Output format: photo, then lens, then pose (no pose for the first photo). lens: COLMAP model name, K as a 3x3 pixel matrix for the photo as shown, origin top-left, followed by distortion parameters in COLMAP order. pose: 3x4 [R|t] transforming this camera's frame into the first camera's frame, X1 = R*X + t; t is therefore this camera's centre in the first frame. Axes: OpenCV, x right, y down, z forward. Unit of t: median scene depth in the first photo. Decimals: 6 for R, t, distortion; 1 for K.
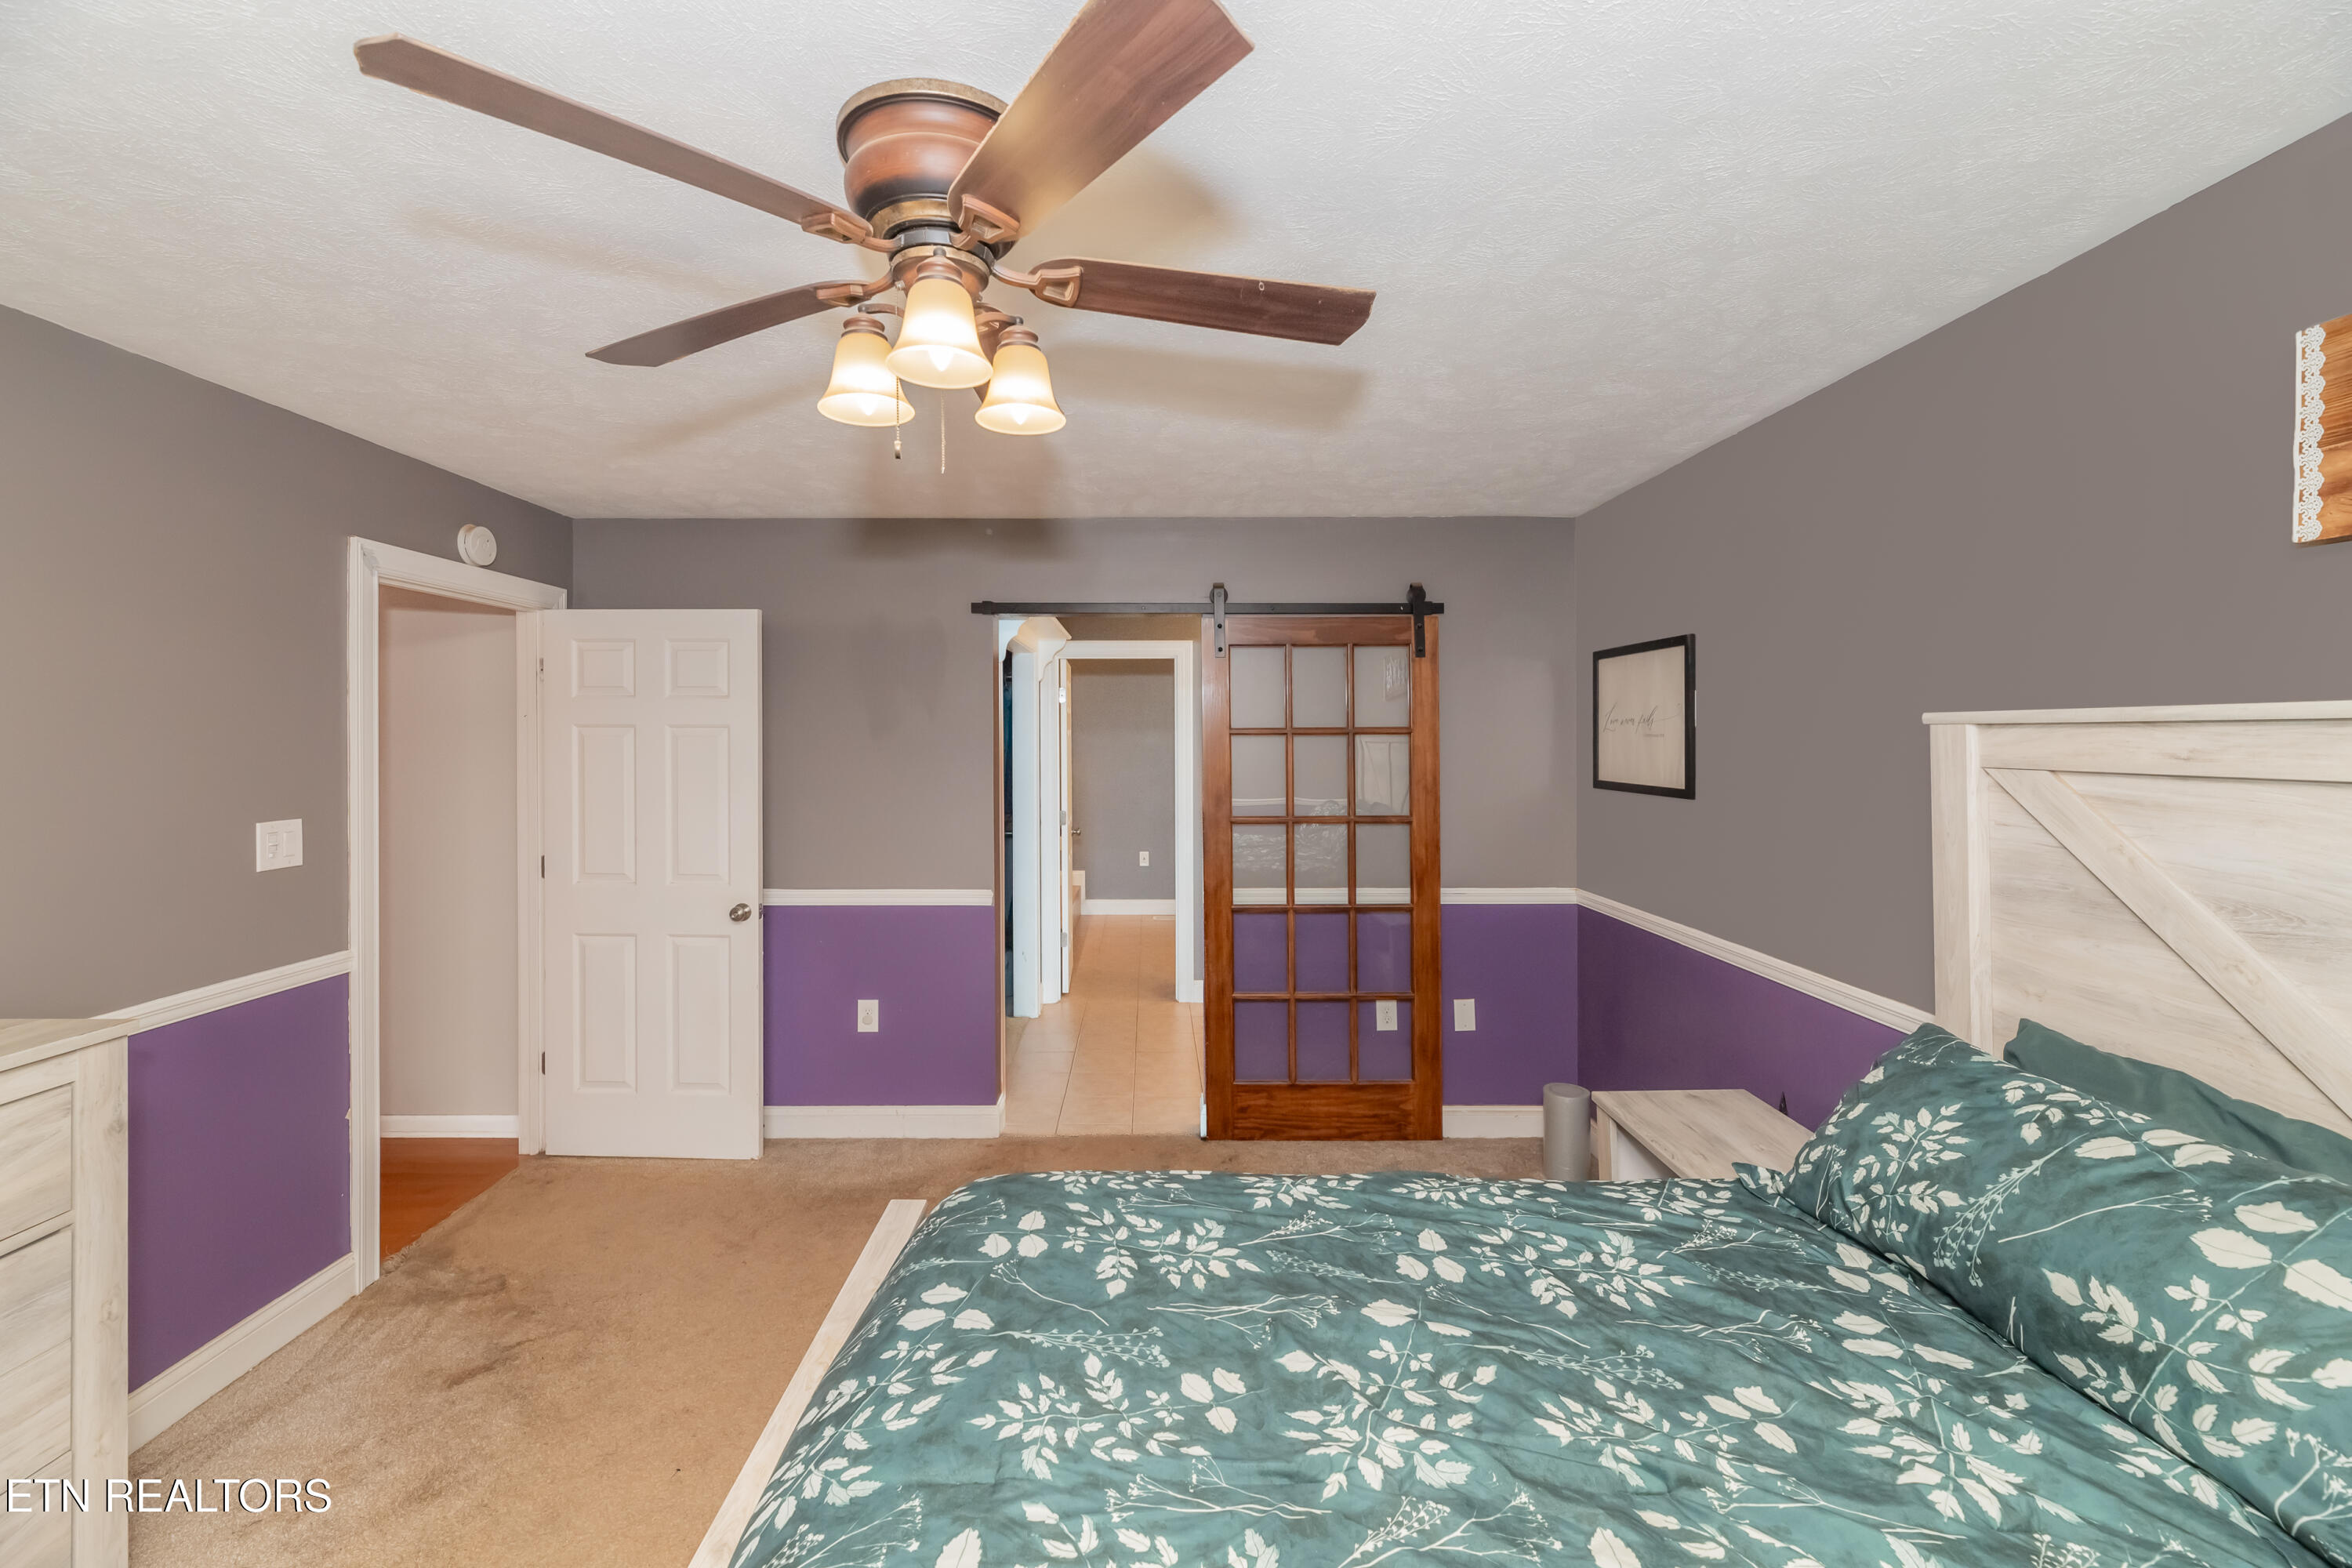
lens RADIAL K [[937.2, 0, 1129.8], [0, 937.2, 743.9], [0, 0, 1]] dist [0.000843, -0.000317]
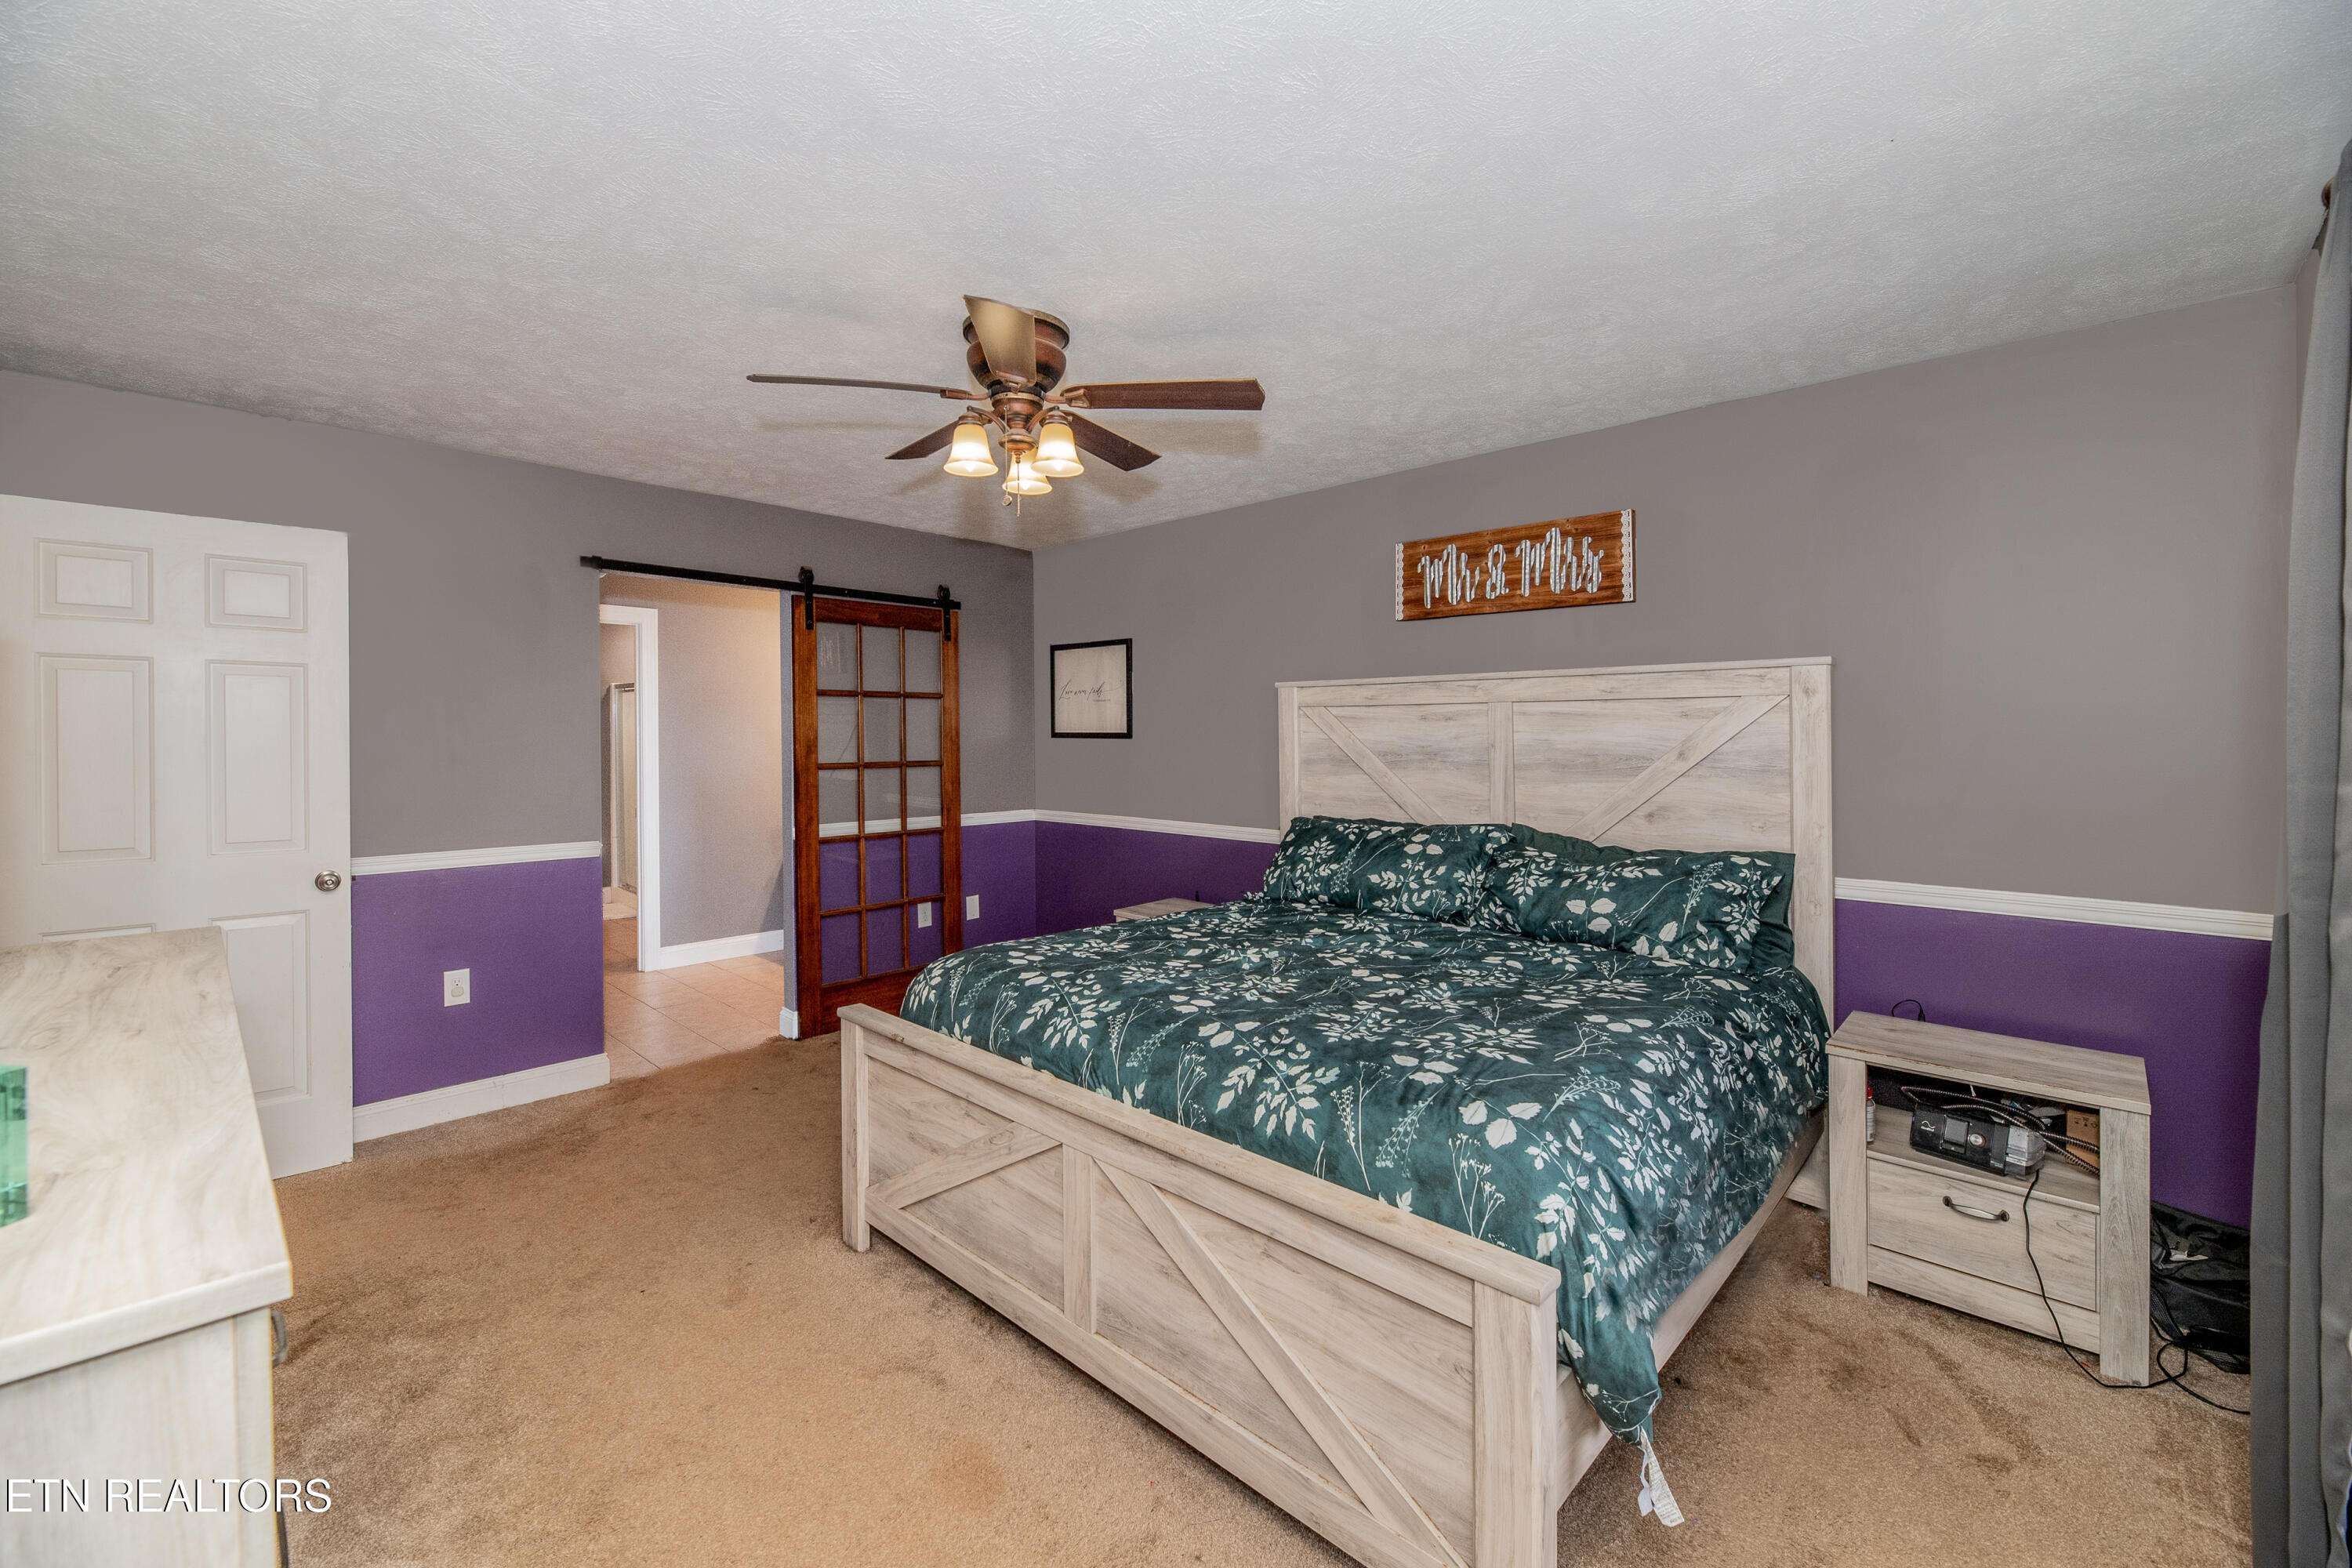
lens RADIAL K [[970.8, 0, 1171.7], [0, 970.8, 746.4], [0, 0, 1]] dist [0.000623, -0.000147]
pose [[0.671792, -0.011246, 0.740655, -0.513040], [0.008012, 0.999937, 0.007915, 0.050169], [-0.740697, 0.000617, 0.671839, -0.166409]]
